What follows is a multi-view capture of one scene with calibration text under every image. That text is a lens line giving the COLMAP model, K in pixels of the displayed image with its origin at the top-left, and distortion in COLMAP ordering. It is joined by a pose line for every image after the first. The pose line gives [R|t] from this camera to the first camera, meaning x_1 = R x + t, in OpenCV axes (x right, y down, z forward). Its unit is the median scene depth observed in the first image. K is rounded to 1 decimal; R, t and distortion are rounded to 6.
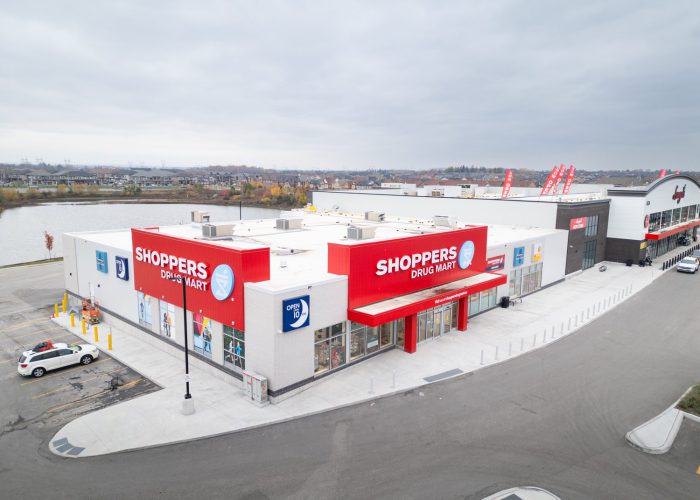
lens RADIAL K [[471.5, 0, 349.9], [0, 471.5, 248.1], [0, 0, 1]] dist [0.046021, -0.029940]
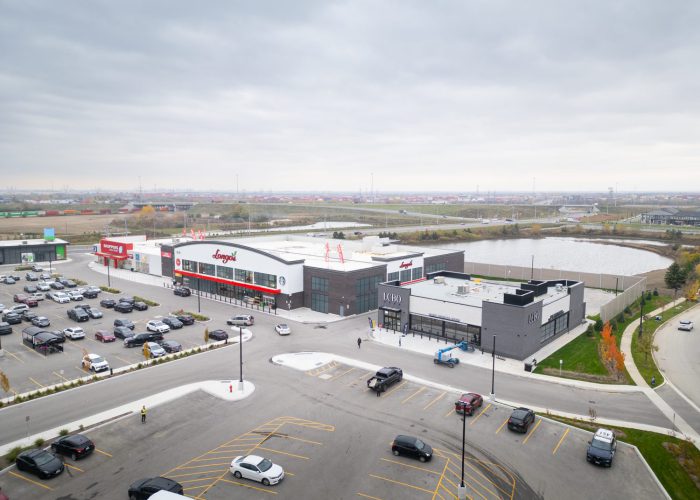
lens RADIAL K [[527.9, 0, 344.1], [0, 527.9, 245.7], [0, 0, 1]] dist [0.064129, -0.038415]
pose [[0.038678, 0.096939, -0.994538, 4.091642], [-0.165220, 0.982205, 0.089312, -0.621251], [0.985498, 0.160864, 0.054006, 2.304663]]
